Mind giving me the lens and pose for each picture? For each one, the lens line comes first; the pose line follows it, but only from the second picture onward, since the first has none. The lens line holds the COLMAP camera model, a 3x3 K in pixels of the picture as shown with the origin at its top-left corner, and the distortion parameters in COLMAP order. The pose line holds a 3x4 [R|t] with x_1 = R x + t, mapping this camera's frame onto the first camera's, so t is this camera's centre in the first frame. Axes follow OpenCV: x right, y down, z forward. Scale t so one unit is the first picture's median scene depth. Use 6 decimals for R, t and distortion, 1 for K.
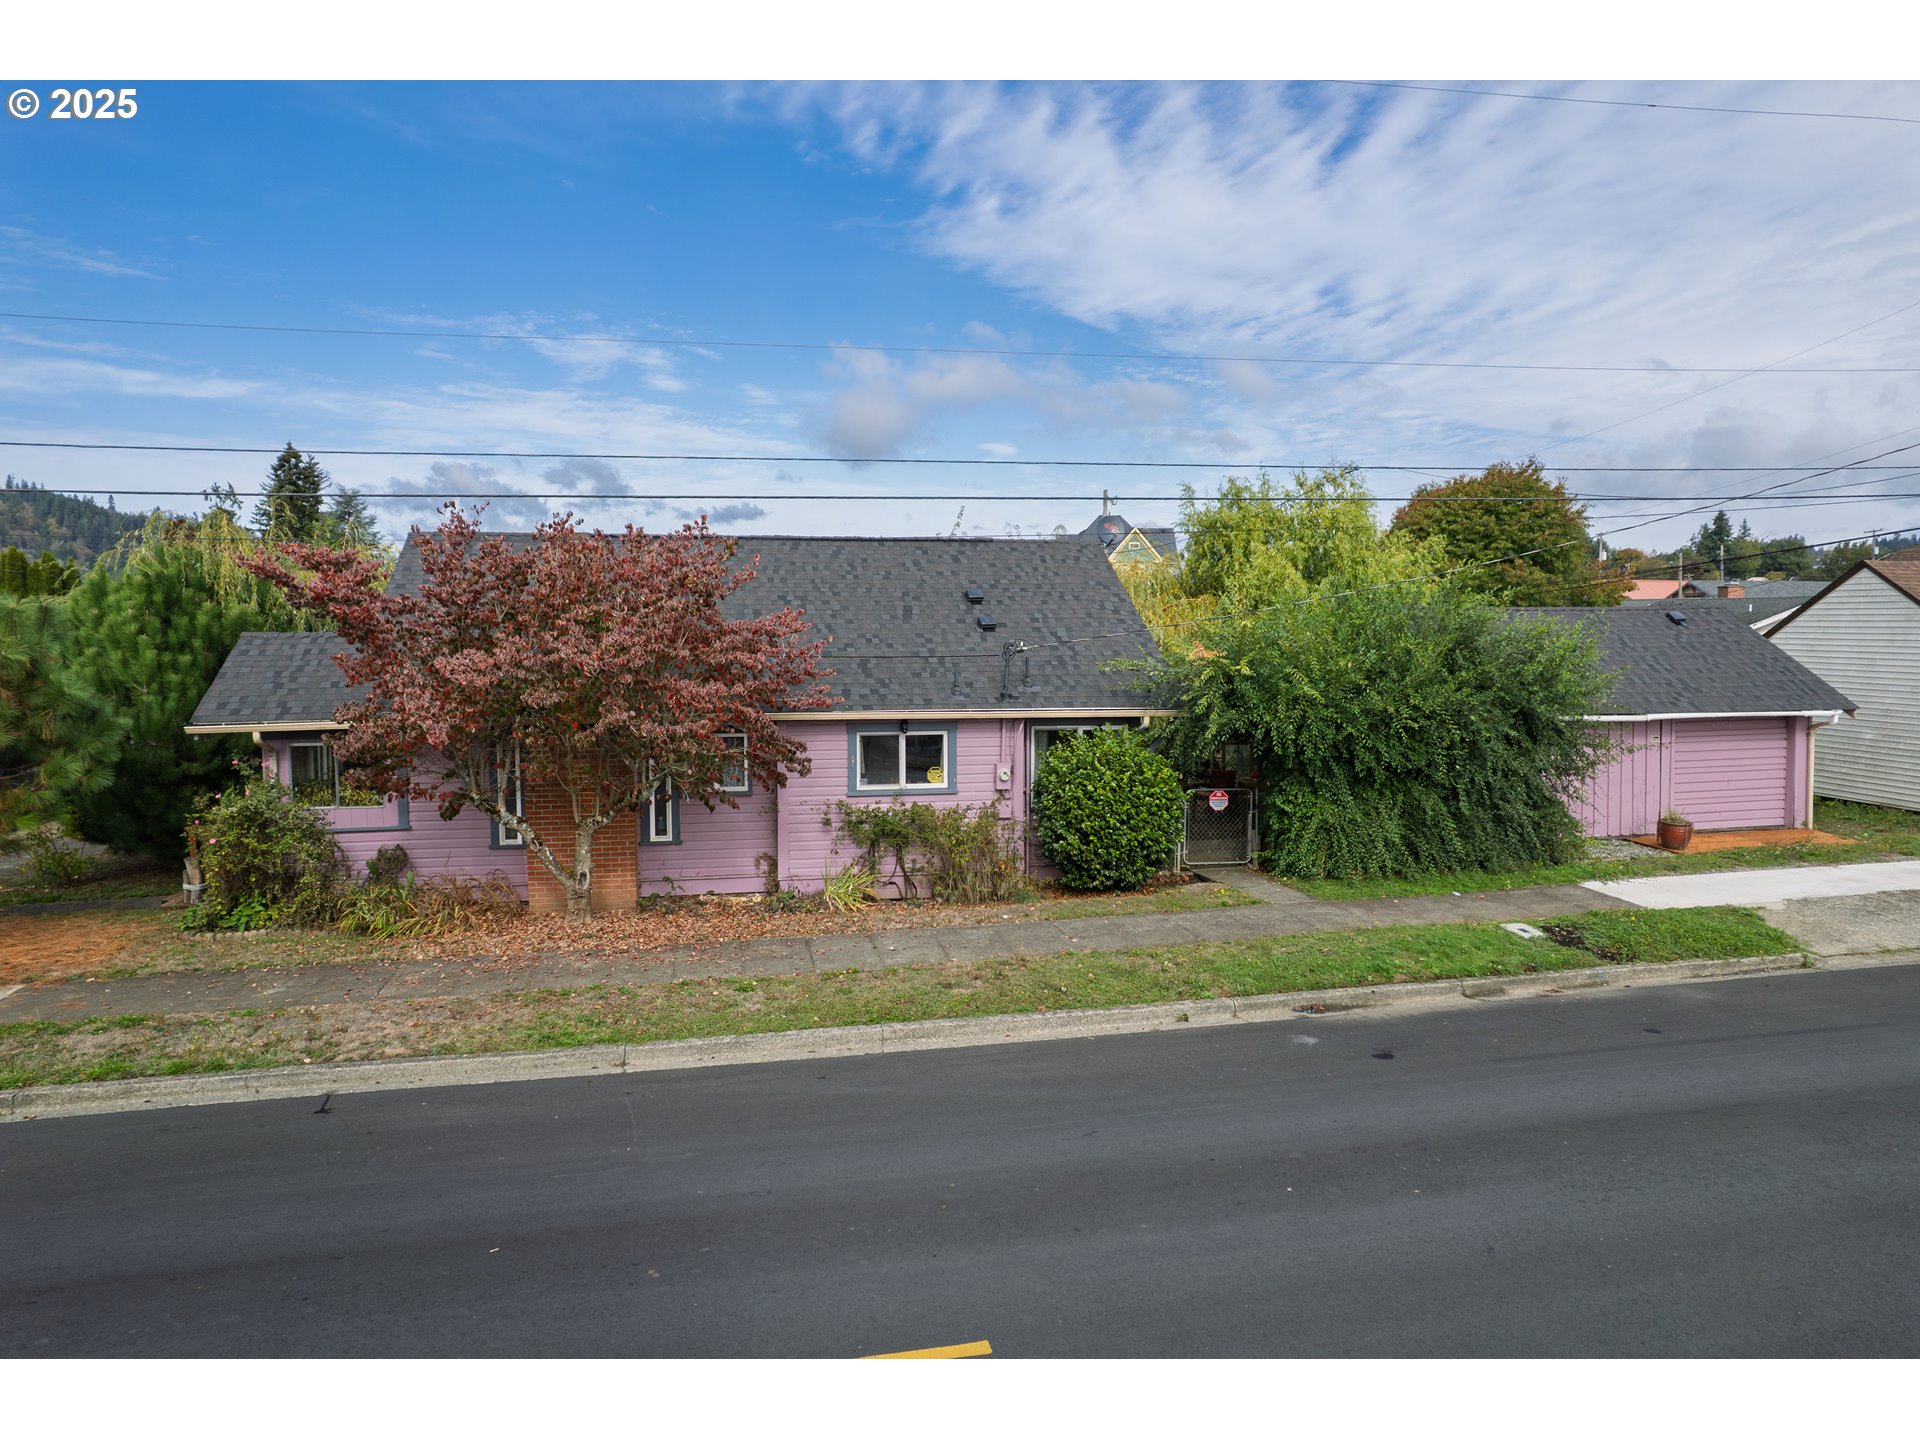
lens RADIAL K [[1243.1, 0, 971.8], [0, 1243.1, 715.0], [0, 0, 1]] dist [-0.058362, 0.050319]
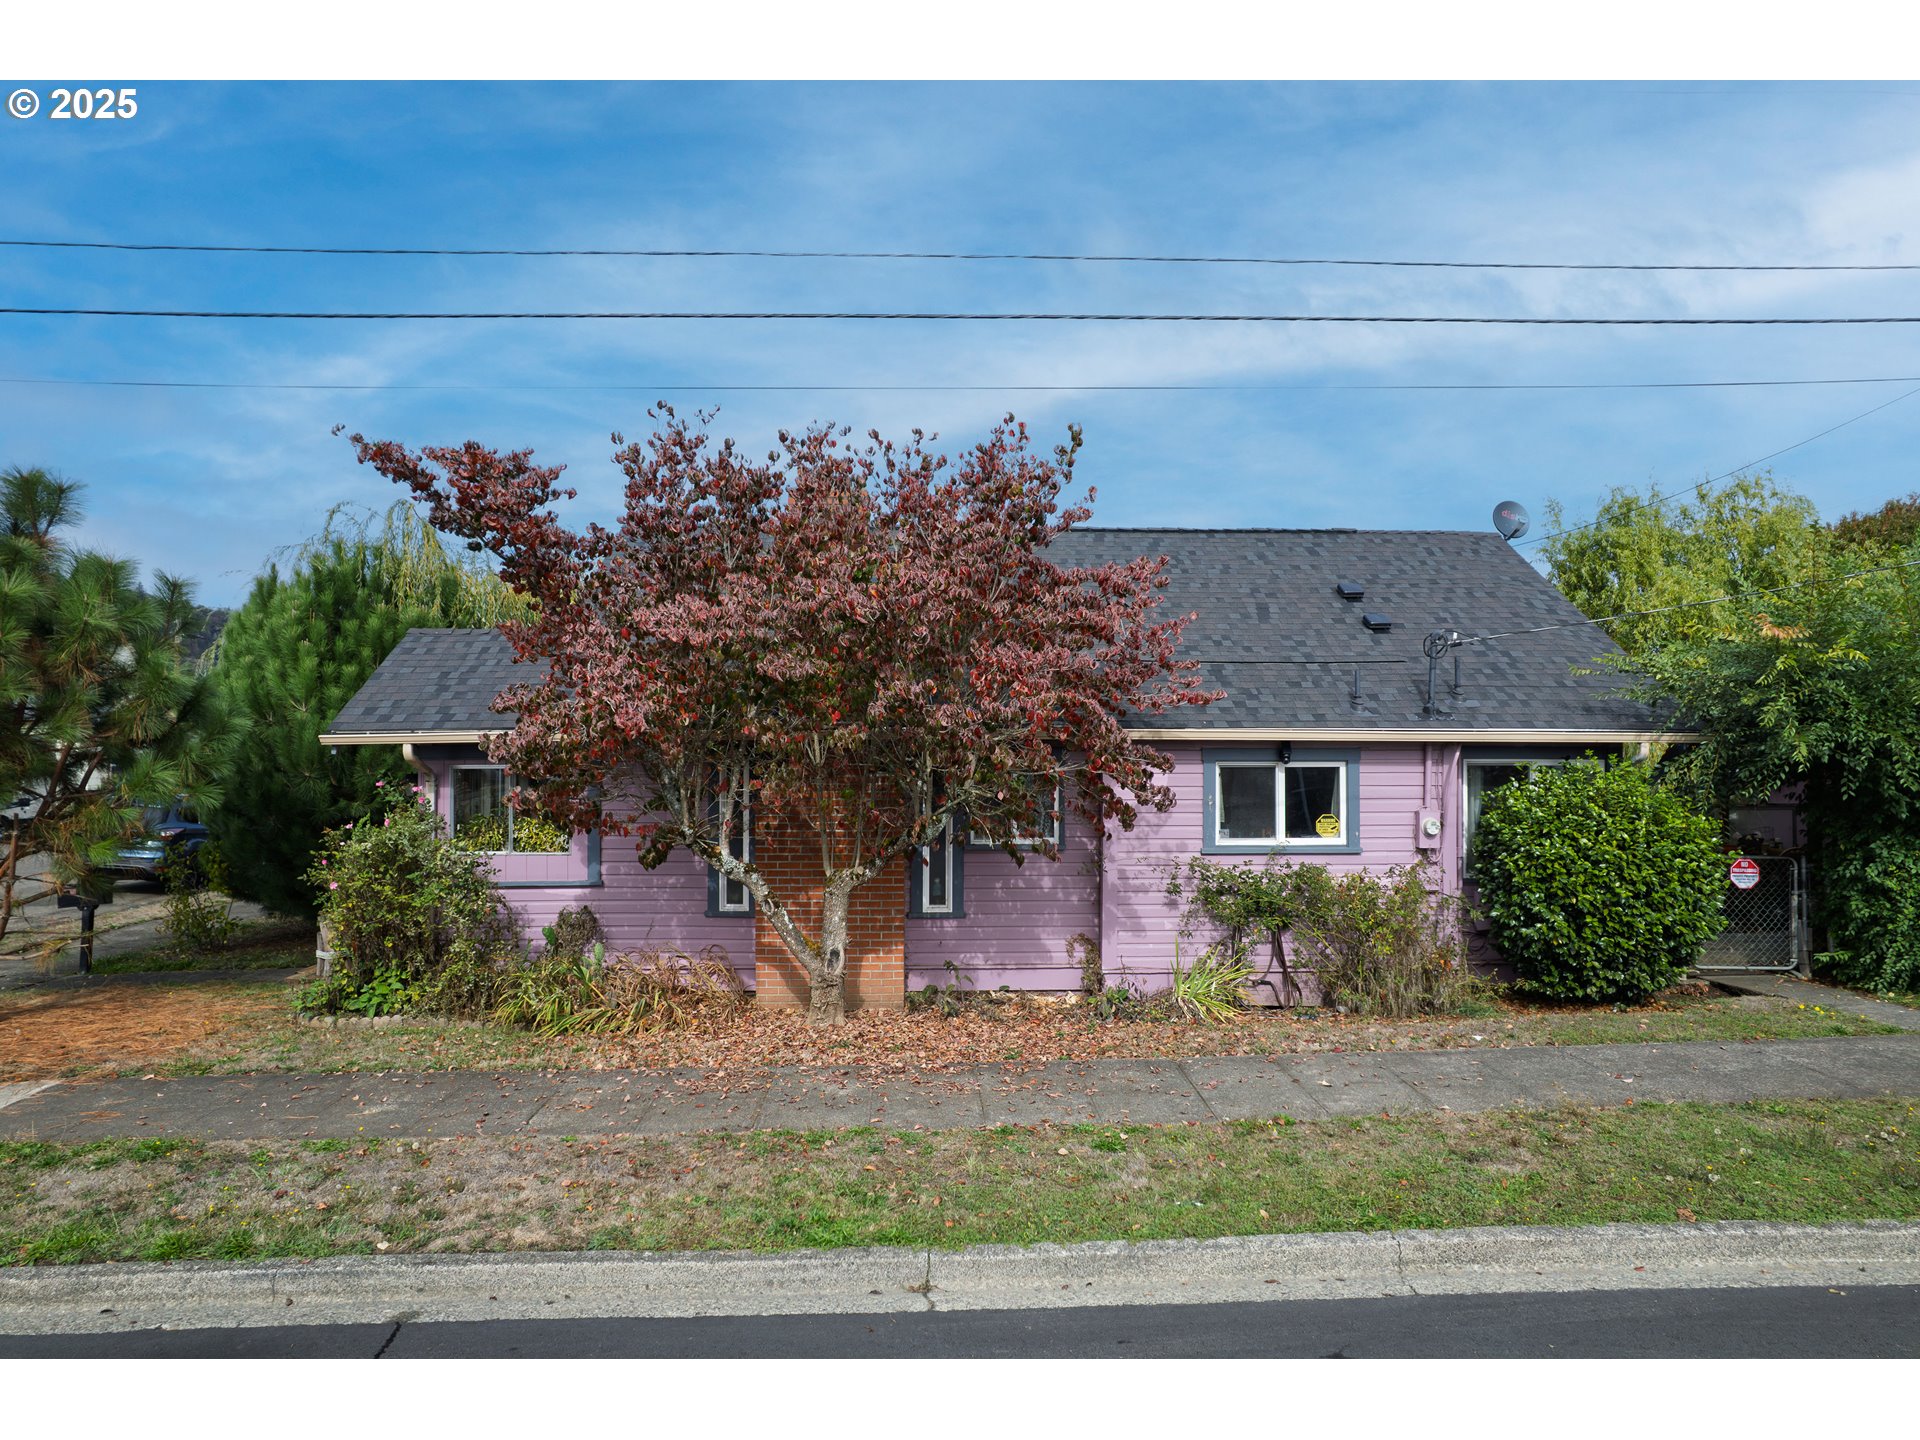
lens RADIAL K [[1243.1, 0, 964.9], [0, 1243.1, 716.0], [0, 0, 1]] dist [-0.058362, 0.050319]
pose [[0.984967, -0.002847, -0.172718, -0.119449], [-0.012949, 0.995834, -0.090260, 0.057084], [0.172255, 0.091139, 0.980827, 0.313854]]
